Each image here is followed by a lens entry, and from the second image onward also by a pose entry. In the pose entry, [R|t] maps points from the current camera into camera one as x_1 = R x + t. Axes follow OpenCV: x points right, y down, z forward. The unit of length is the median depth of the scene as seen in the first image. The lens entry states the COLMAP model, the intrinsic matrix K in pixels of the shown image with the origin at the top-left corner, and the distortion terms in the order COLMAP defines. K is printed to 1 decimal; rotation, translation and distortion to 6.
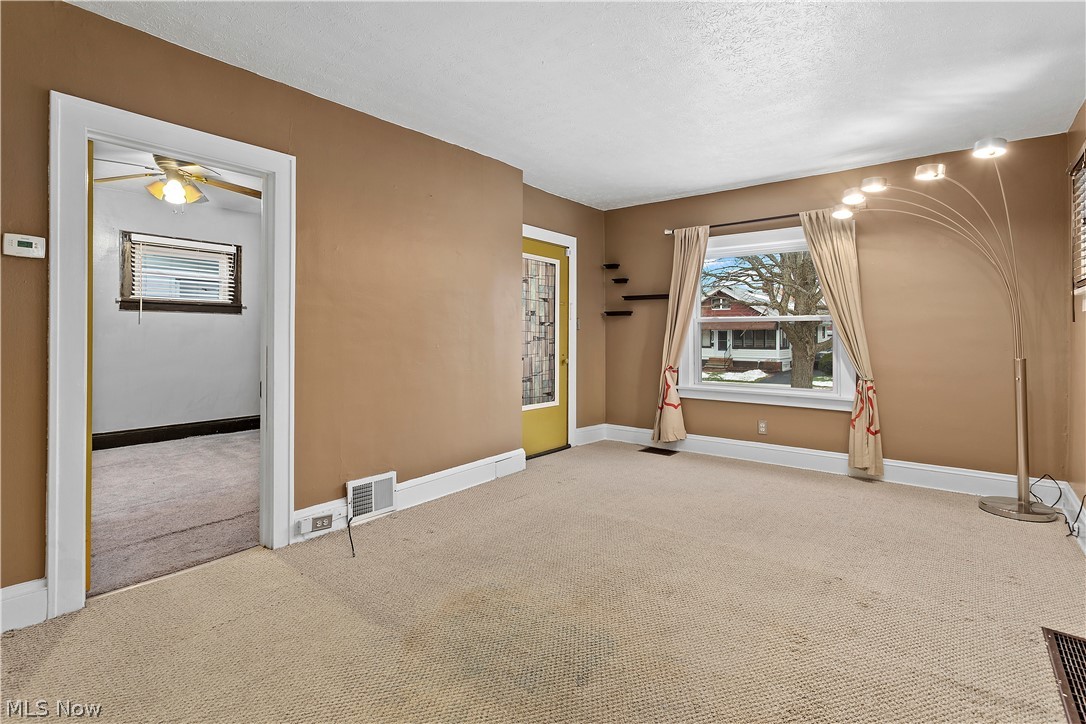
lens RADIAL K [[524.5, 0, 533.1], [0, 524.5, 334.6], [0, 0, 1]] dist [-0.002087, 0.003125]
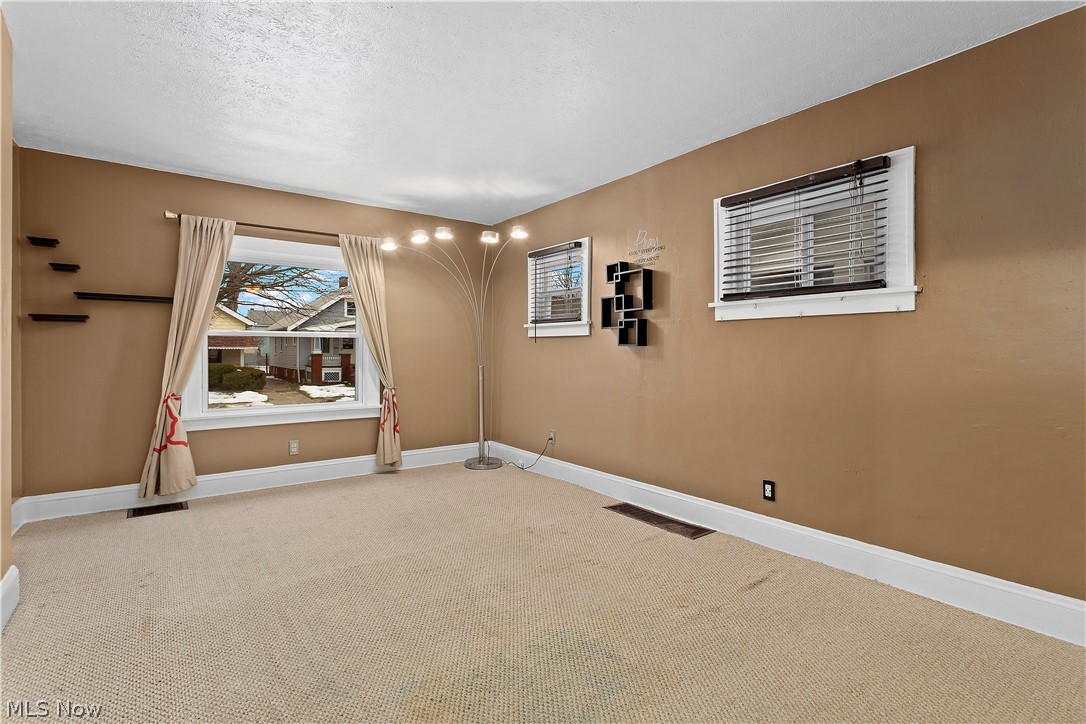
lens RADIAL K [[524.5, 0, 547.3], [0, 524.5, 358.2], [0, 0, 1]] dist [-0.002087, 0.003125]
pose [[0.226321, -0.014763, 0.973941, -0.425621], [0.000369, 0.999886, 0.015070, -0.000616], [-0.974053, -0.003051, 0.226301, 0.366053]]
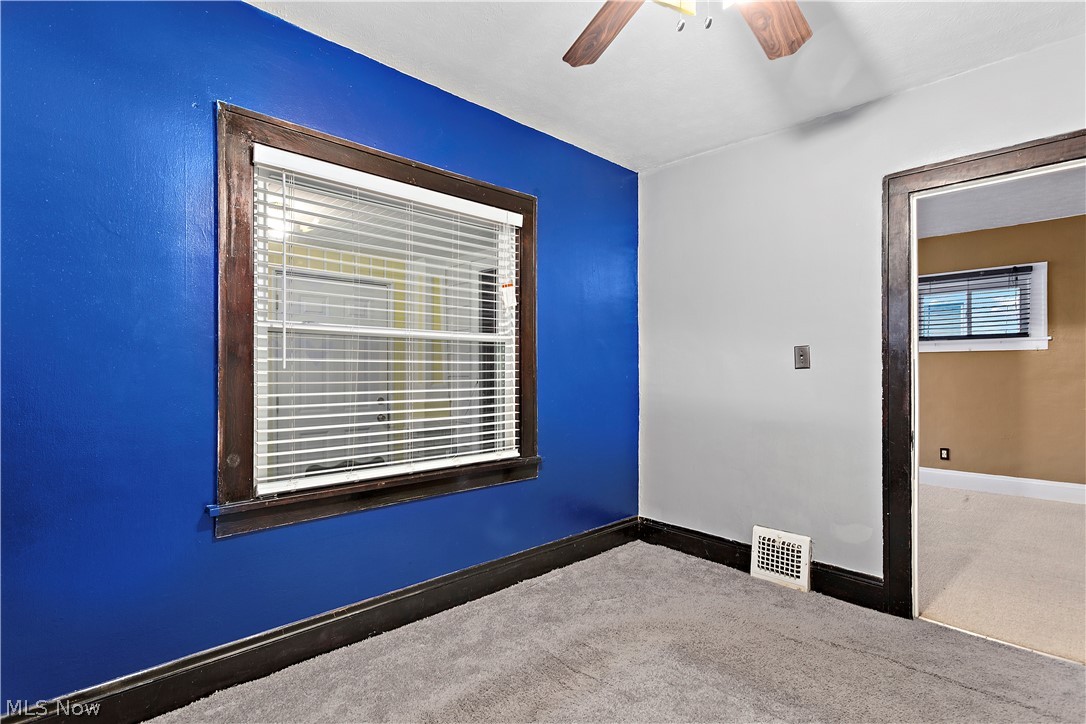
lens RADIAL K [[524.5, 0, 544.8], [0, 524.5, 383.6], [0, 0, 1]] dist [-0.002087, 0.003125]
pose [[0.102083, -0.021230, 0.994549, -0.964959], [-0.004127, 0.999755, 0.021765, 0.006230], [-0.994767, -0.006326, 0.101970, 1.037976]]
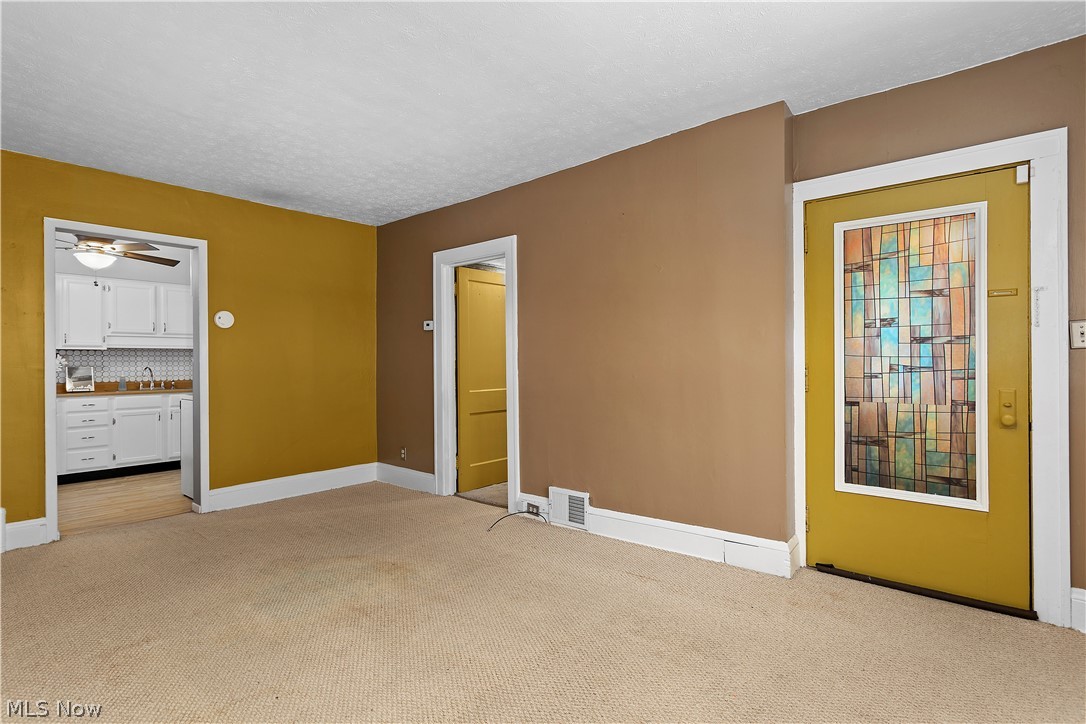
lens RADIAL K [[524.5, 0, 538.7], [0, 524.5, 361.7], [0, 0, 1]] dist [-0.002087, 0.003125]
pose [[-0.012561, -0.003734, -0.999914, 0.632022], [0.006170, 0.999974, -0.003812, 0.000325], [0.999902, -0.006217, -0.012538, 0.736250]]
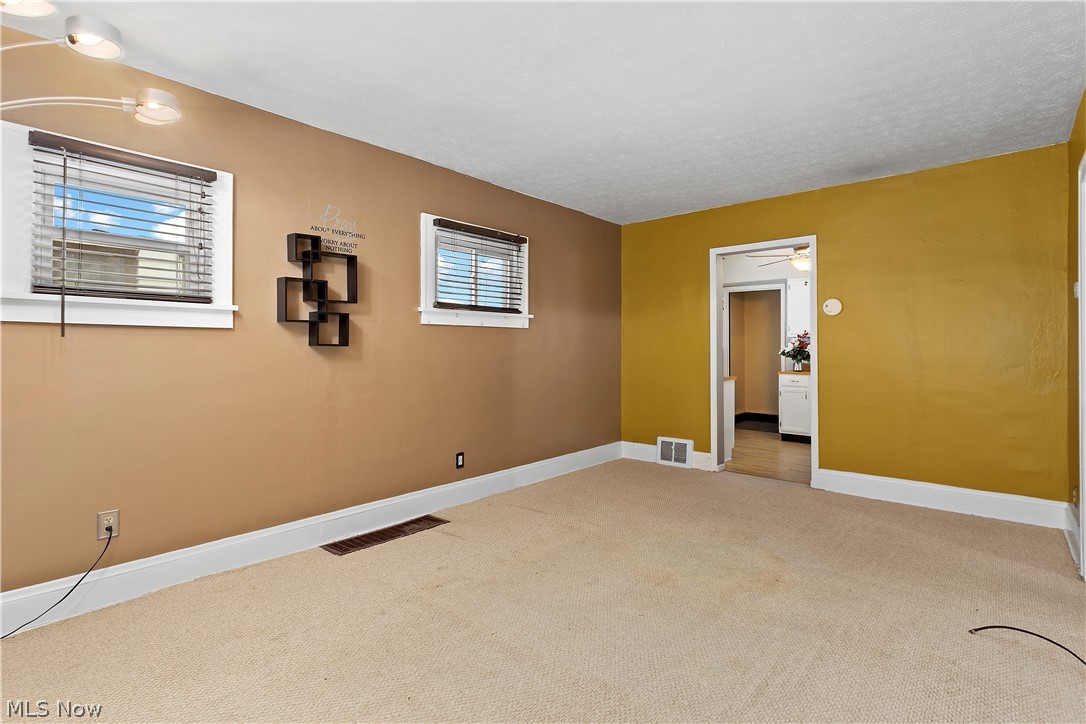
lens RADIAL K [[524.5, 0, 551.2], [0, 524.5, 352.0], [0, 0, 1]] dist [-0.002087, 0.003125]
pose [[-0.999992, -0.003890, -0.000242, 0.187975], [-0.003892, 0.999948, 0.009457, -0.007430], [0.000205, 0.009457, -0.999955, 1.158831]]
